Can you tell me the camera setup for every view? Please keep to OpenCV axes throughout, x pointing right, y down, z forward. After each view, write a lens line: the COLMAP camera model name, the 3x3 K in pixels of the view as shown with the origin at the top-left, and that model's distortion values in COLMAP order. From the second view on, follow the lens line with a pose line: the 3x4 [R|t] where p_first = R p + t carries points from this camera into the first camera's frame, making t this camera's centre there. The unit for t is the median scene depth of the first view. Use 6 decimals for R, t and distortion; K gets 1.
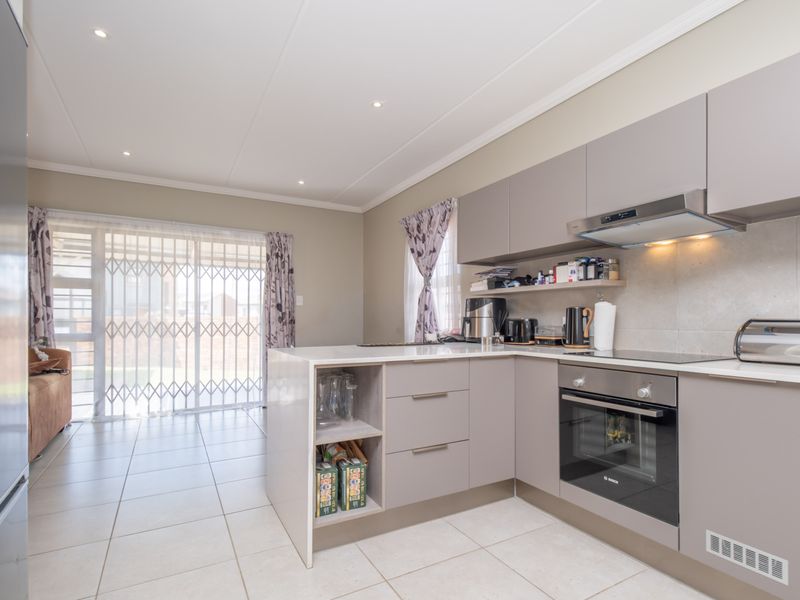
lens RADIAL K [[412.8, 0, 404.8], [0, 412.8, 317.0], [0, 0, 1]] dist [0.018008, -0.001347]
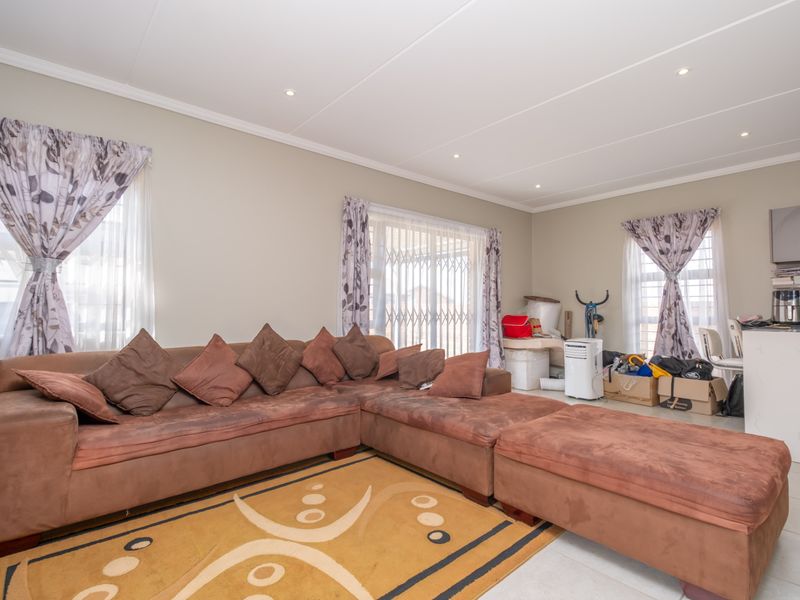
lens RADIAL K [[412.8, 0, 402.1], [0, 412.8, 292.9], [0, 0, 1]] dist [0.018008, -0.001347]
pose [[0.981328, 0.006475, 0.192233, -0.930792], [0.000705, 0.999305, -0.037258, 0.007856], [-0.192341, 0.036698, 0.980642, -0.019088]]
